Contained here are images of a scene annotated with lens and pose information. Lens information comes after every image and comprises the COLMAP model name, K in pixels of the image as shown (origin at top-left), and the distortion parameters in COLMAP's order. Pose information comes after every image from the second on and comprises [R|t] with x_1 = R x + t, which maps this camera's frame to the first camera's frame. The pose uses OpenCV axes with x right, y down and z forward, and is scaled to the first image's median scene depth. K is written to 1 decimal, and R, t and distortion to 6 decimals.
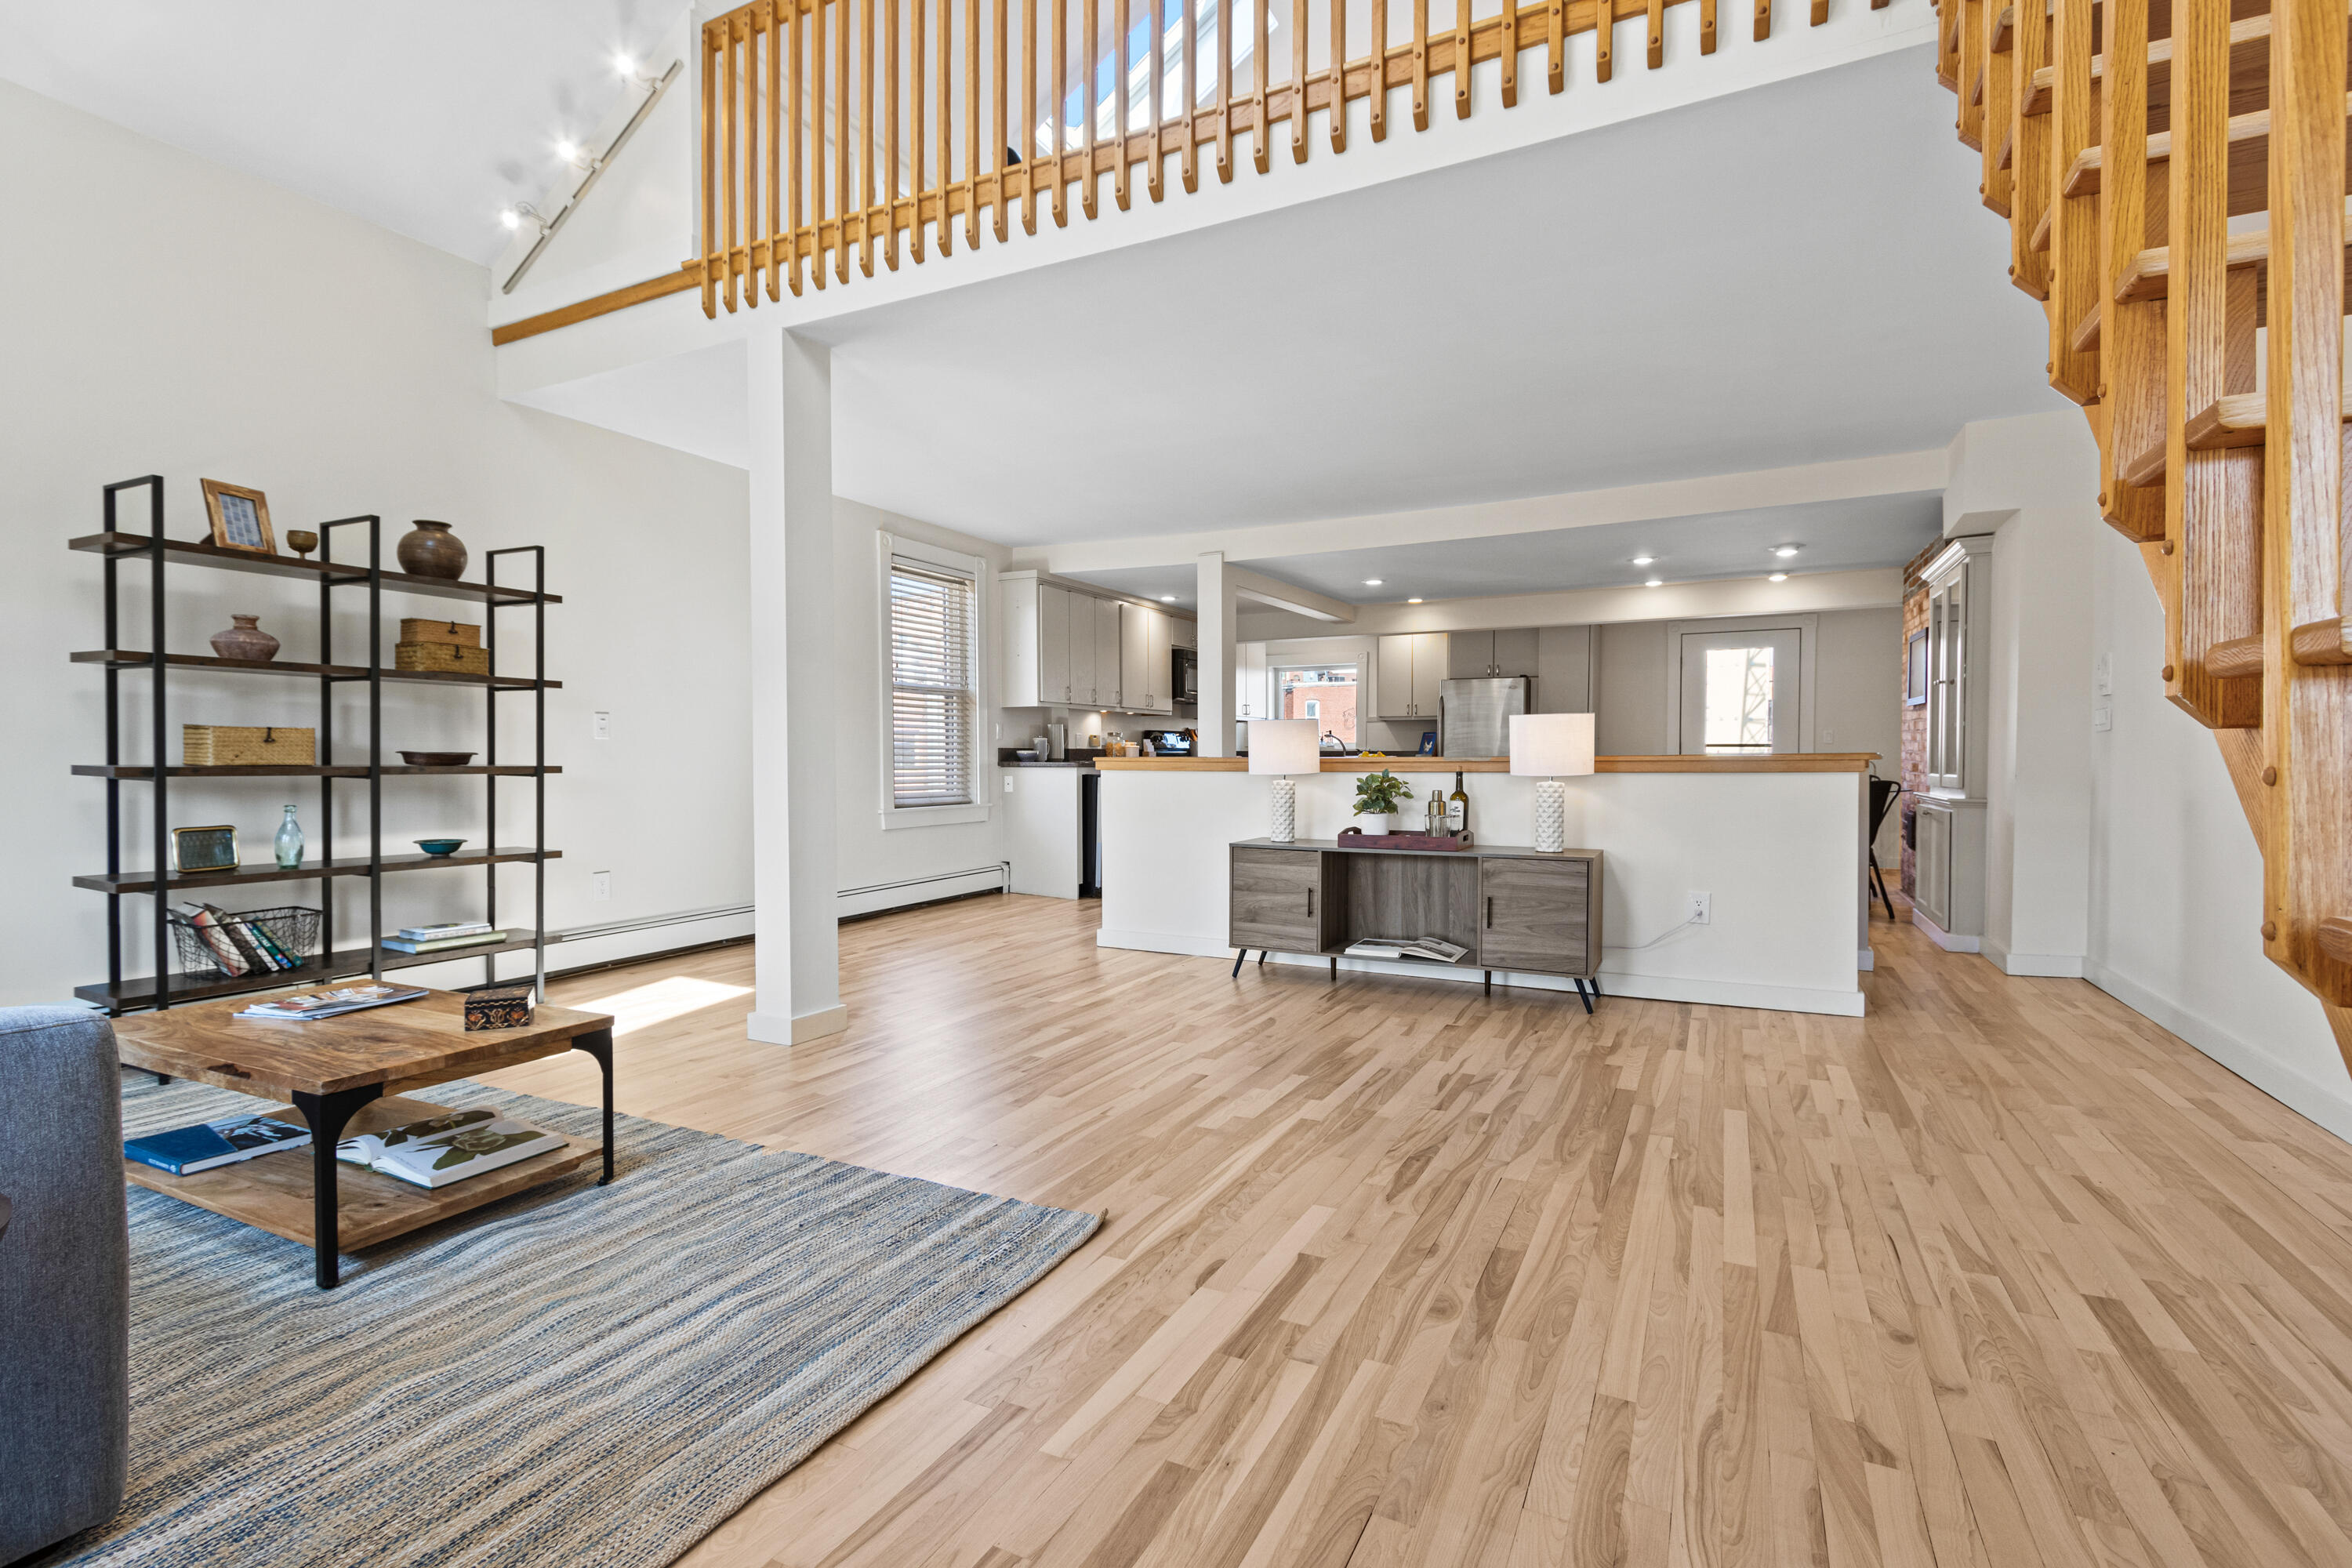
lens RADIAL K [[1082.6, 0, 1162.5], [0, 1082.6, 777.0], [0, 0, 1]] dist [0.014085, 0.000302]
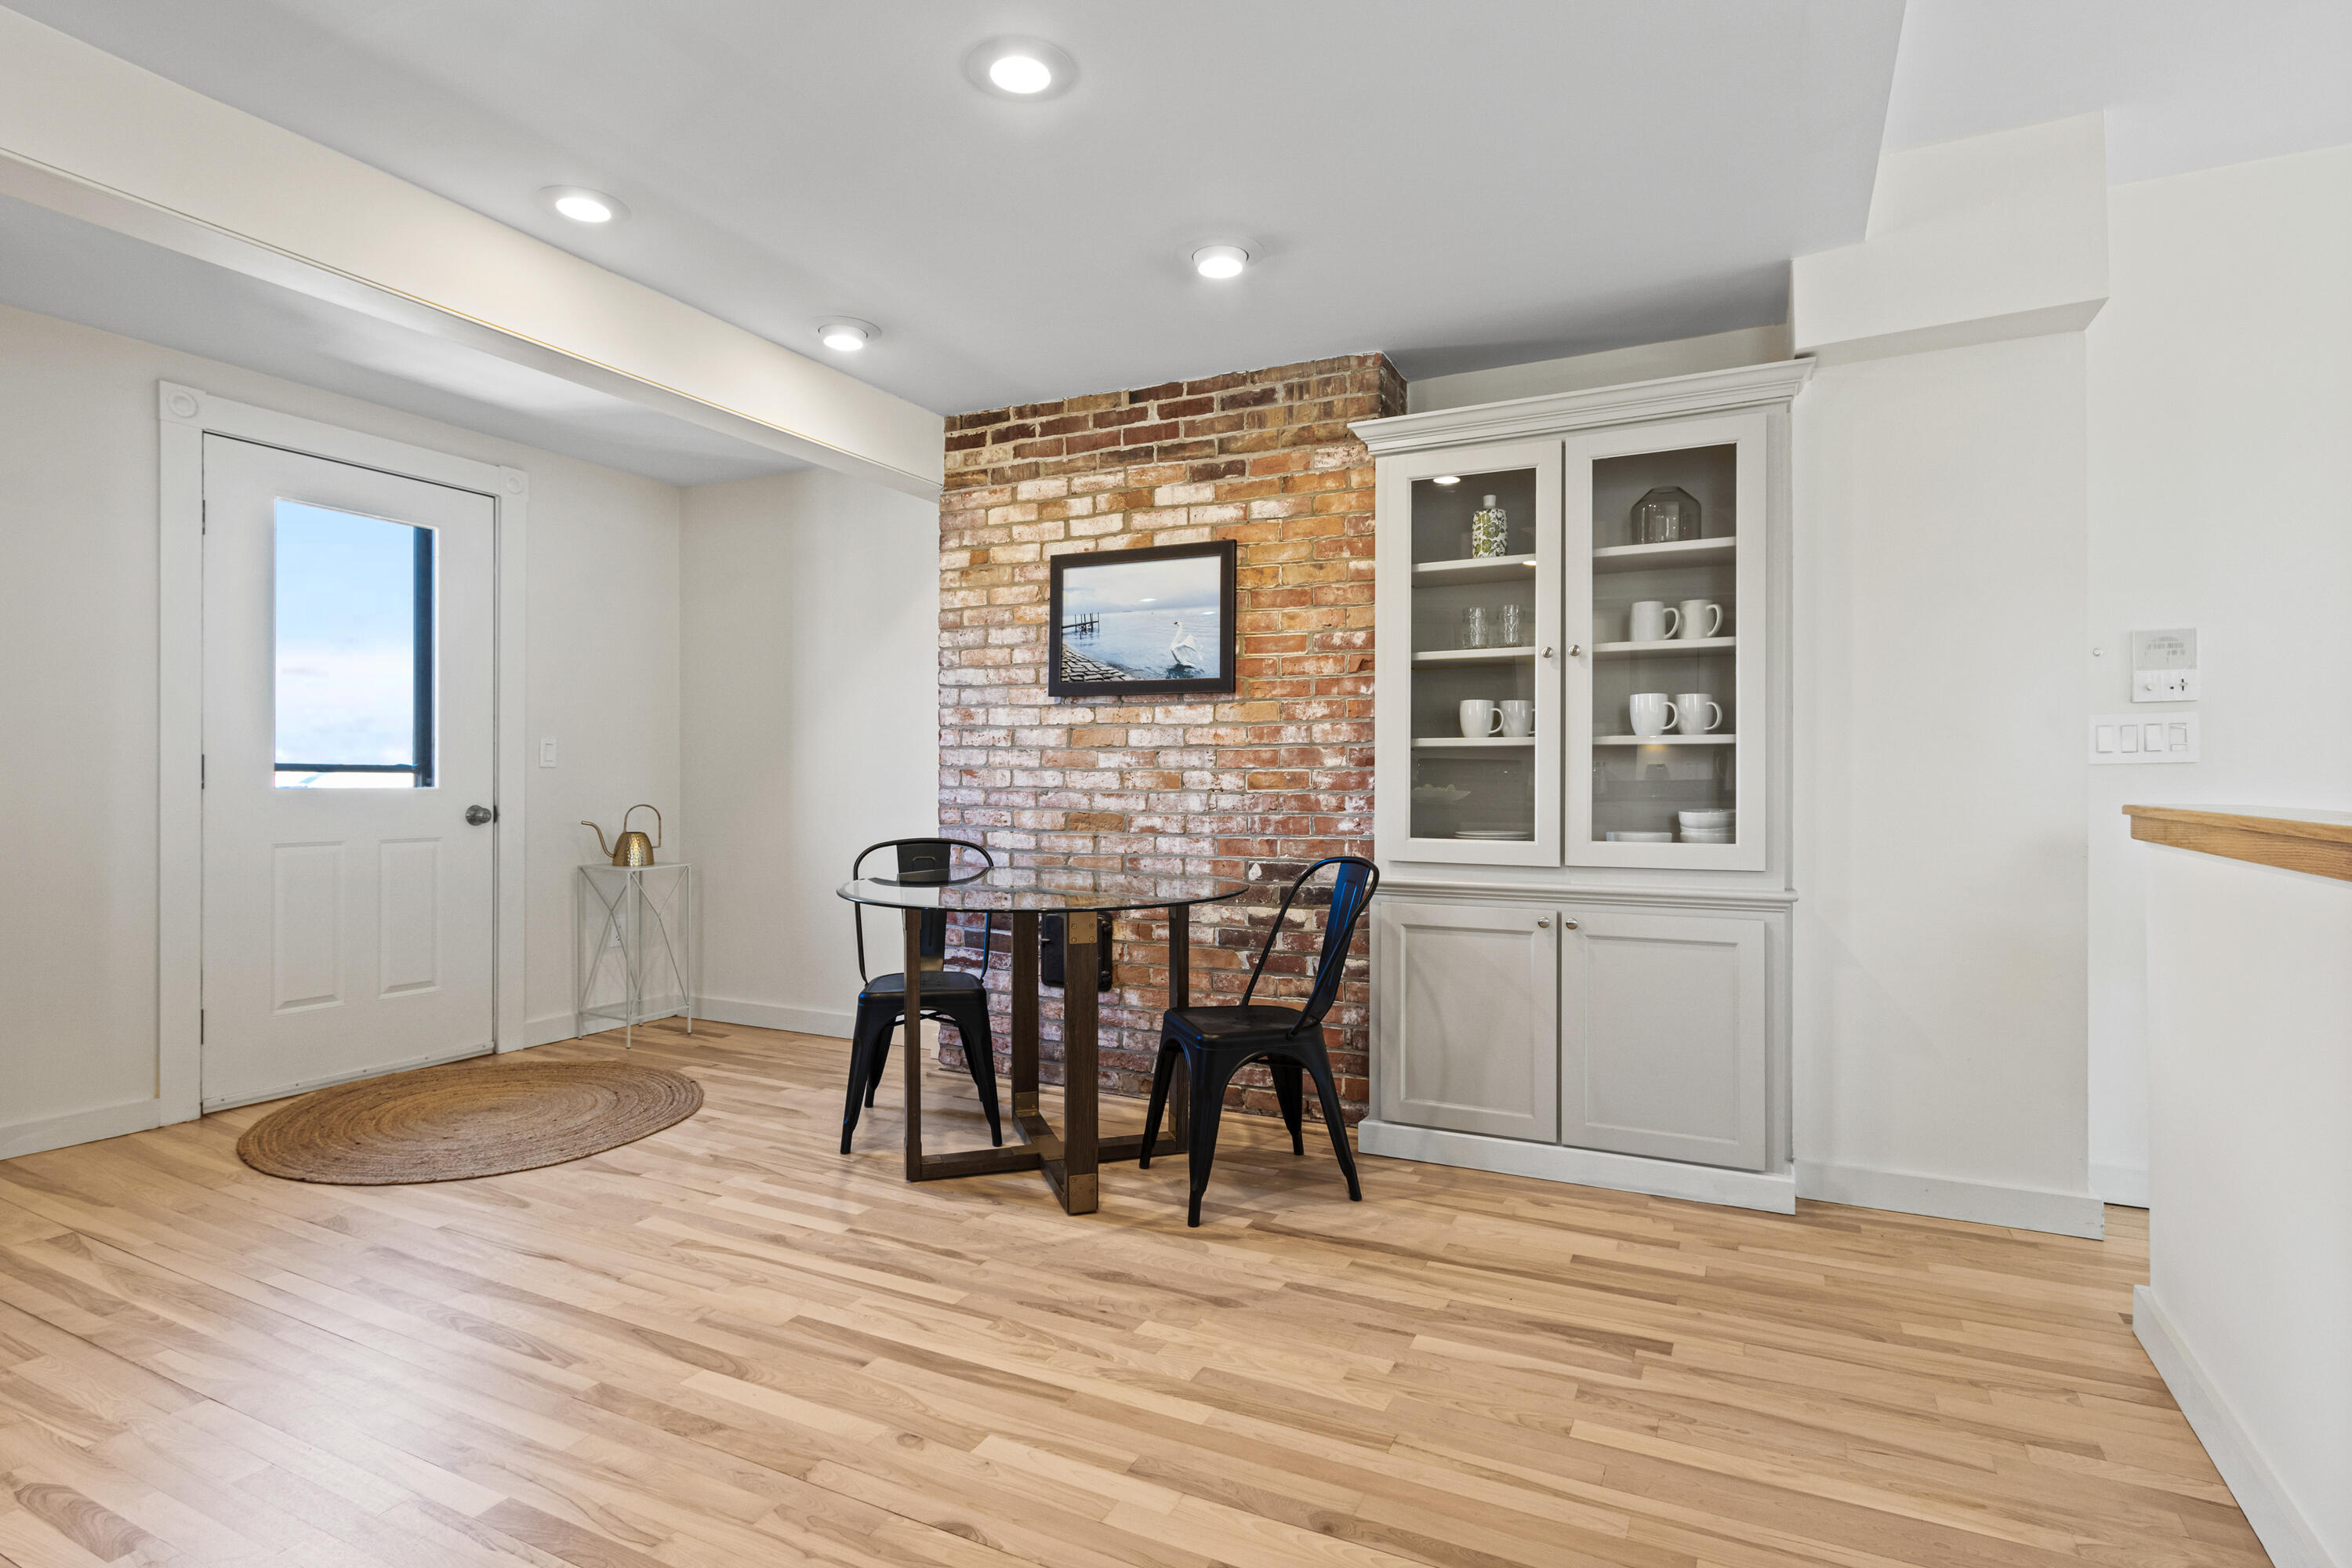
lens RADIAL K [[1199.0, 0, 1176.0], [0, 1199.0, 784.0], [0, 0, 1]] dist [0.001692, 0.000265]
pose [[-0.010873, 0.000678, 0.999941, 0.212837], [0.016827, 0.999858, -0.000495, -0.036508], [-0.999799, 0.016821, -0.010882, 1.390348]]
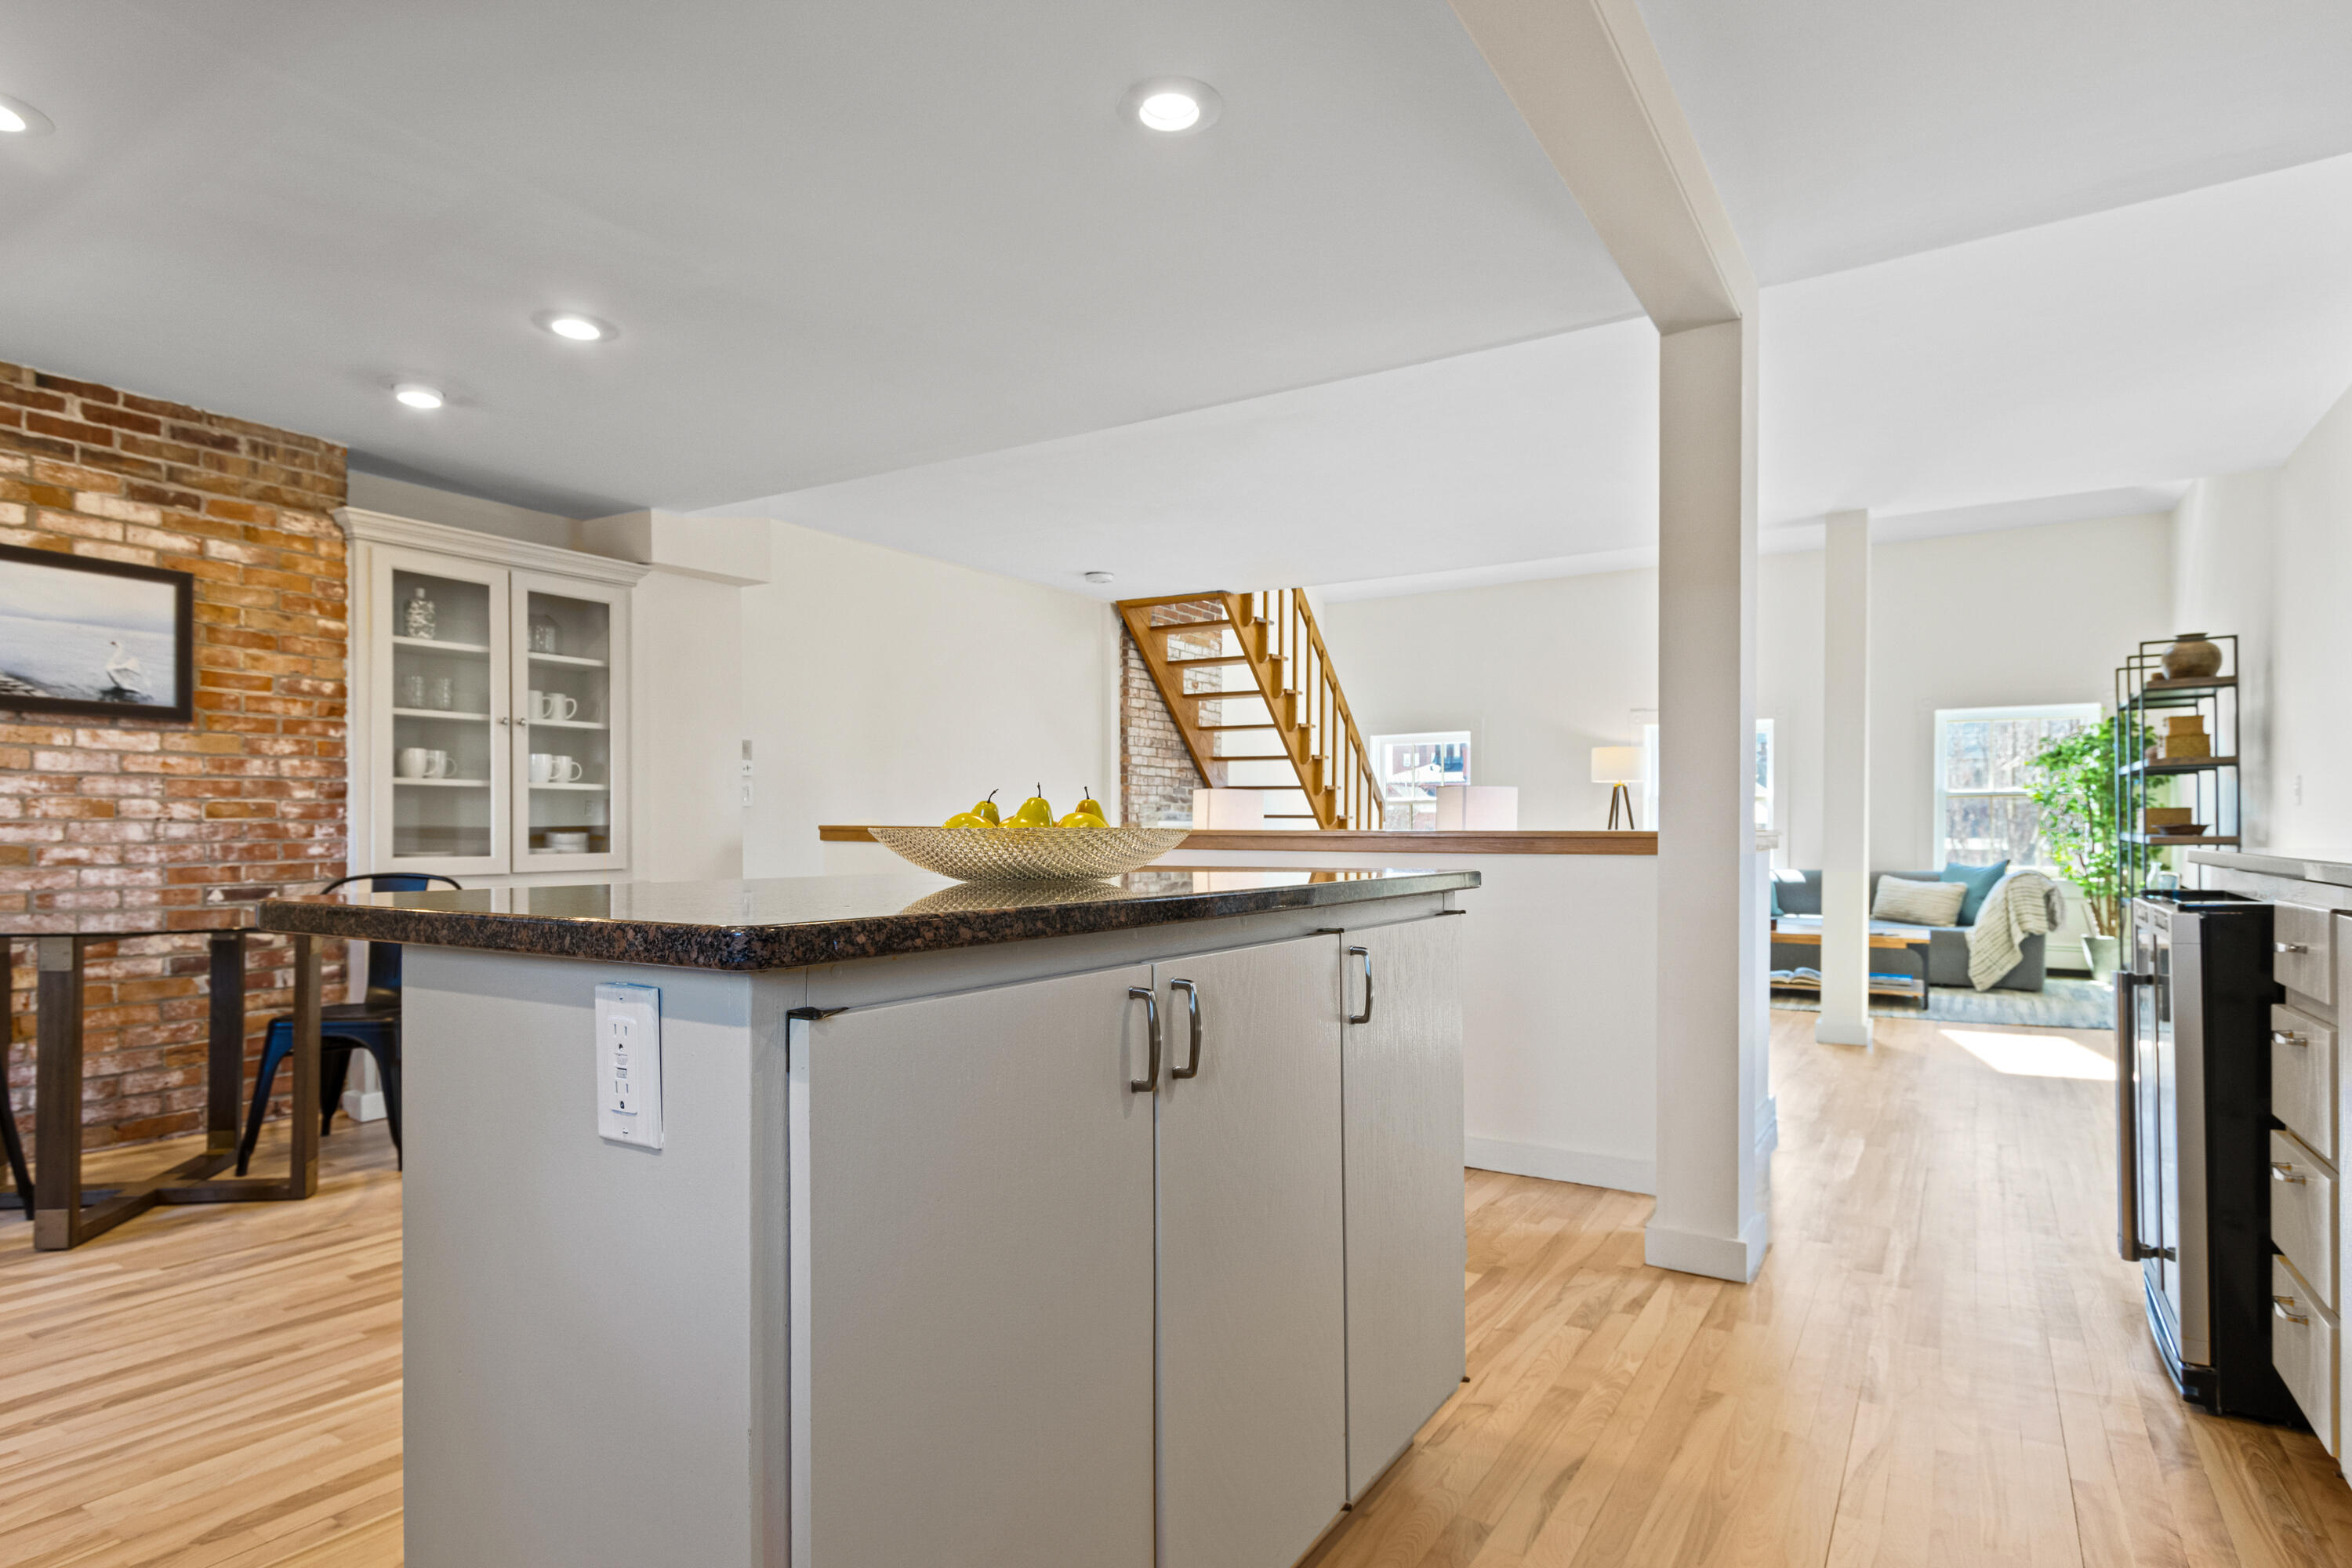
lens RADIAL K [[1253.5, 0, 1145.9], [0, 1253.5, 874.9], [0, 0, 1]] dist [0.000257, -0.000227]
pose [[-0.994763, -0.003284, 0.102152, 0.275217], [0.002544, 0.998379, 0.056867, -0.040732], [-0.102173, 0.056829, -0.993142, 2.067711]]
